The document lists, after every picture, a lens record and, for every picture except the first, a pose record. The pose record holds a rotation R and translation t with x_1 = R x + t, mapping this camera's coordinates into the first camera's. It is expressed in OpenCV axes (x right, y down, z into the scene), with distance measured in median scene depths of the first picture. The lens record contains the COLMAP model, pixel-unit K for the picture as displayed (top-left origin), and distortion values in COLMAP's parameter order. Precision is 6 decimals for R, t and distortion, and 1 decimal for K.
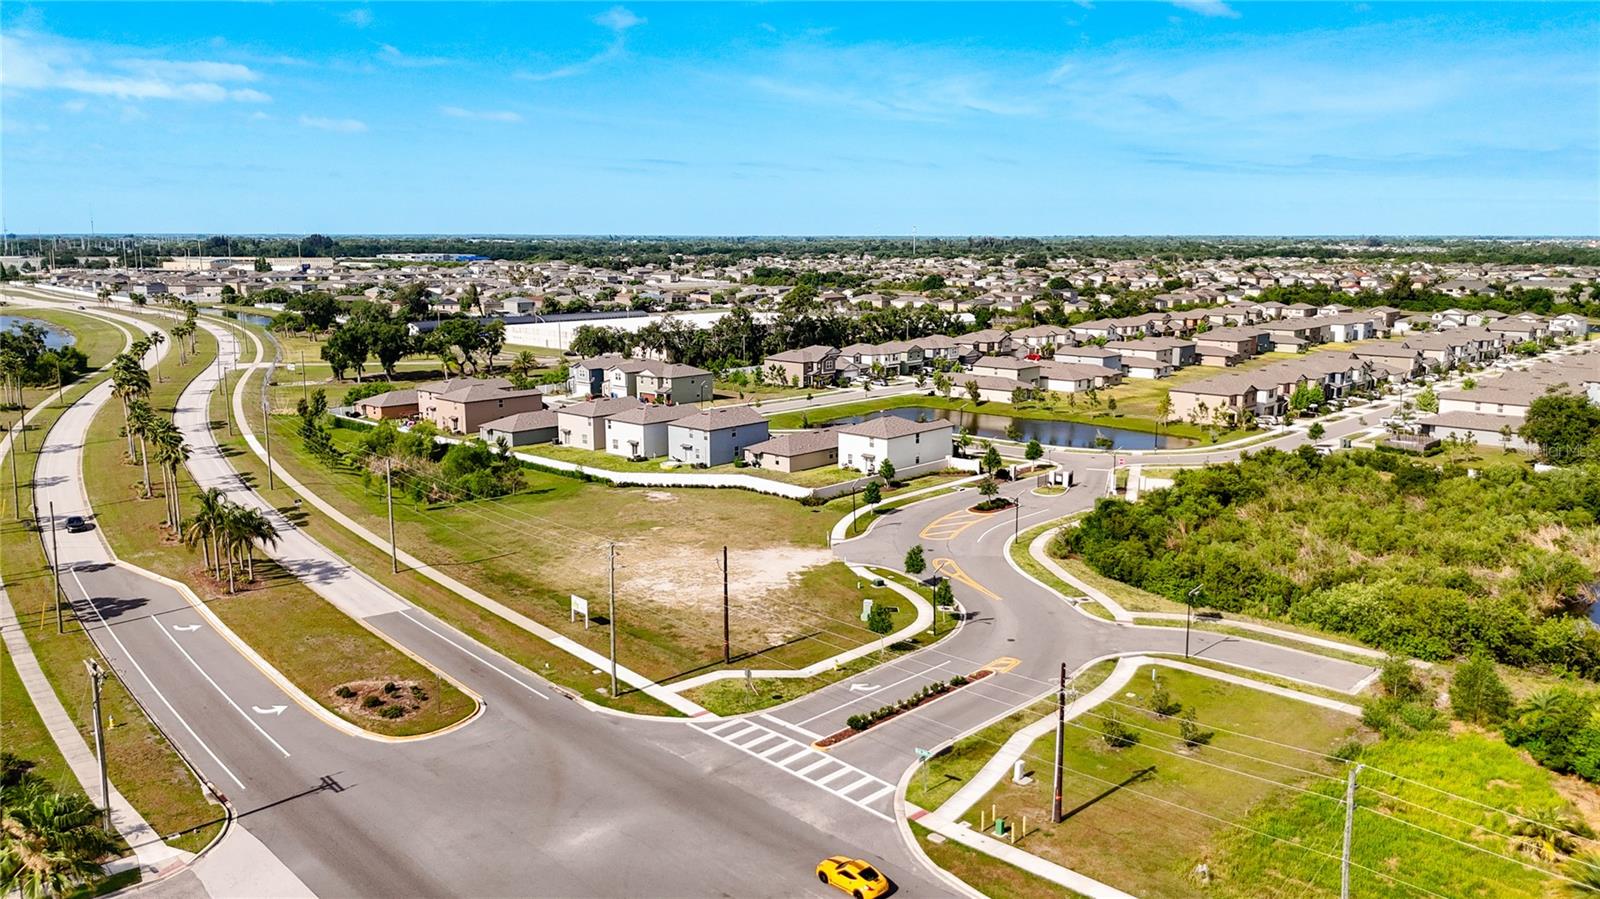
lens RADIAL K [[1203.3, 0, 800.0], [0, 1203.3, 449.5], [0, 0, 1]] dist [0.083512, -0.106457]
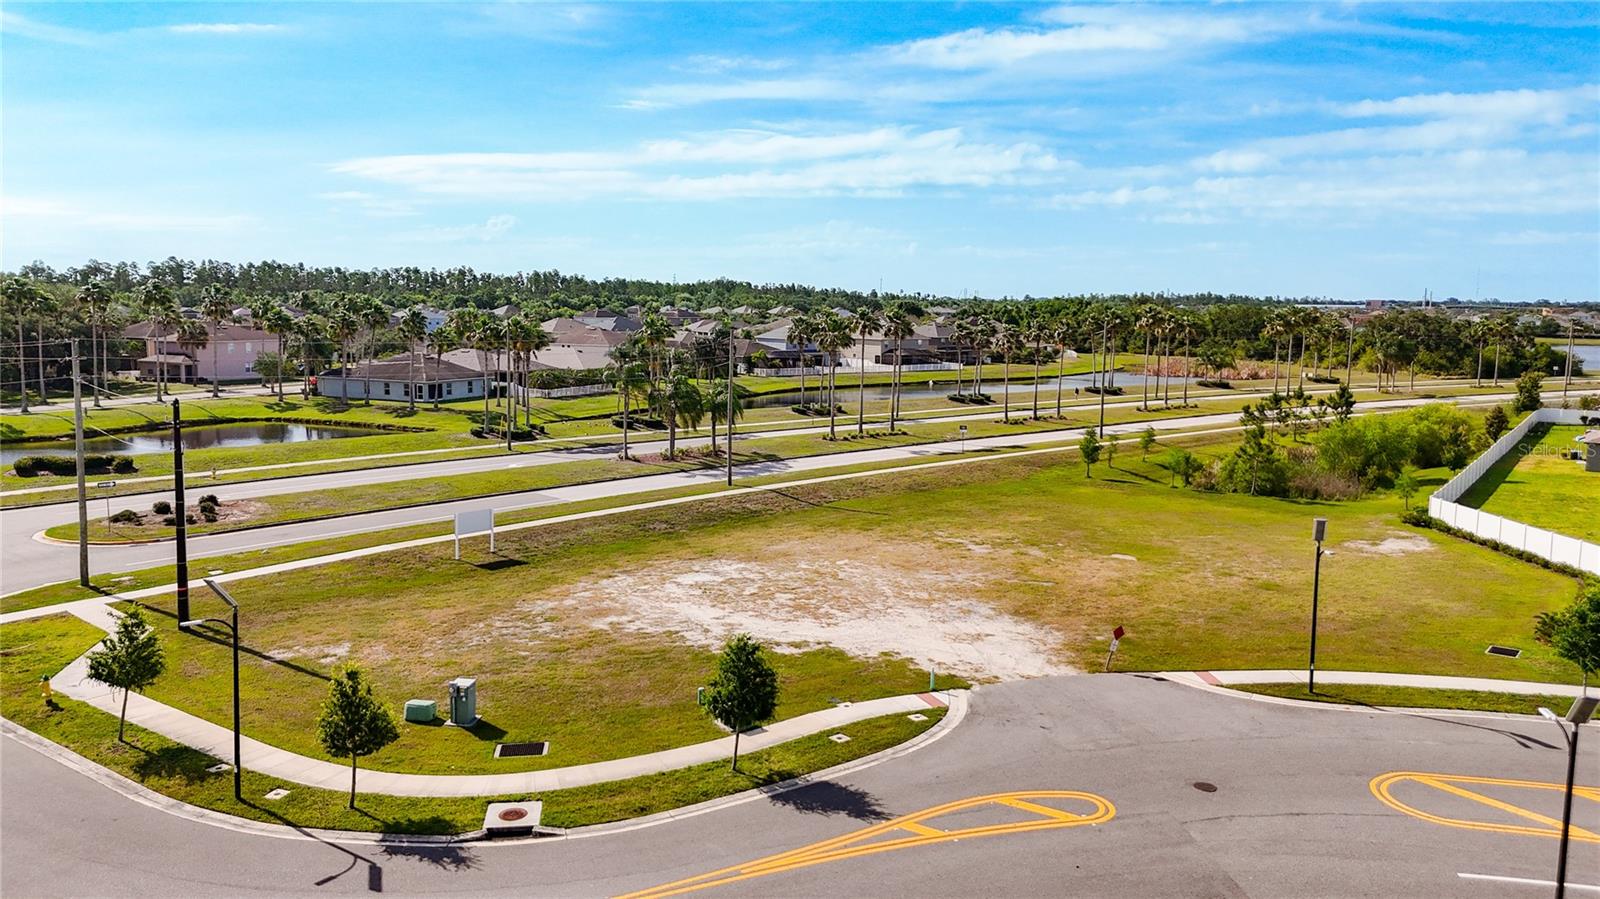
lens RADIAL K [[1188.6, 0, 800.0], [0, 1188.6, 386.9], [0, 0, 1]] dist [0.067943, -0.068751]
pose [[0.135733, 0.076032, -0.987824, 0.457053], [-0.186196, 0.981243, 0.049941, -0.001259], [0.973092, 0.177150, 0.147344, 1.099189]]
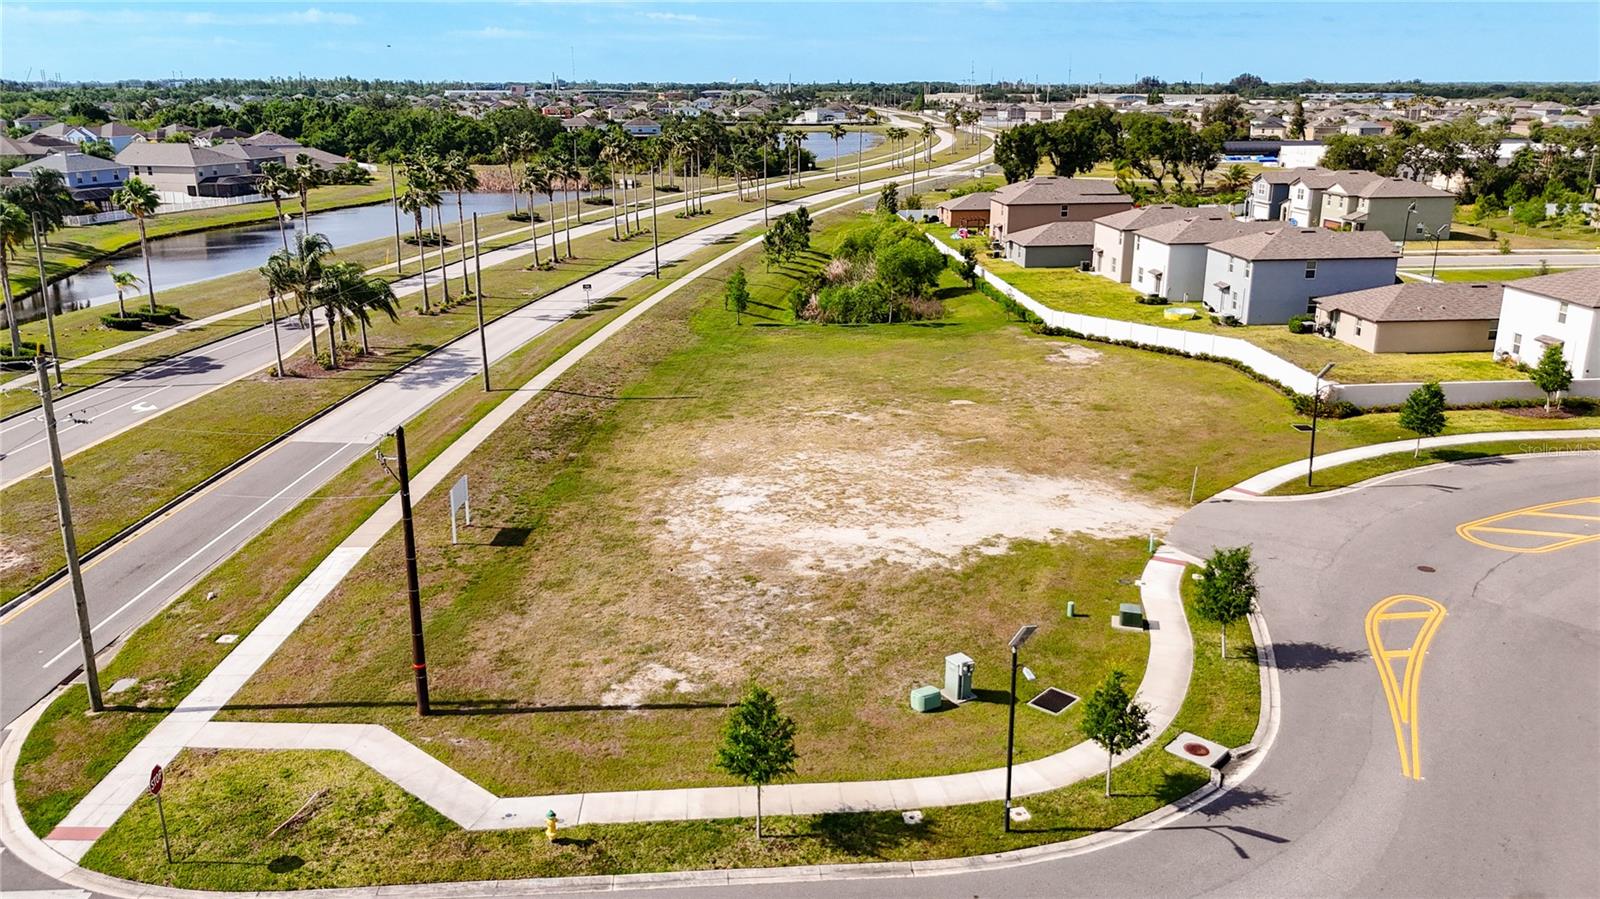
lens RADIAL K [[1203.3, 0, 800.0], [0, 1203.3, 449.5], [0, 0, 1]] dist [0.083512, -0.106457]
pose [[0.738107, 0.196081, -0.645562, 0.264621], [-0.120077, 0.979739, 0.160292, 0.009000], [0.663912, -0.040796, 0.746697, 0.737797]]
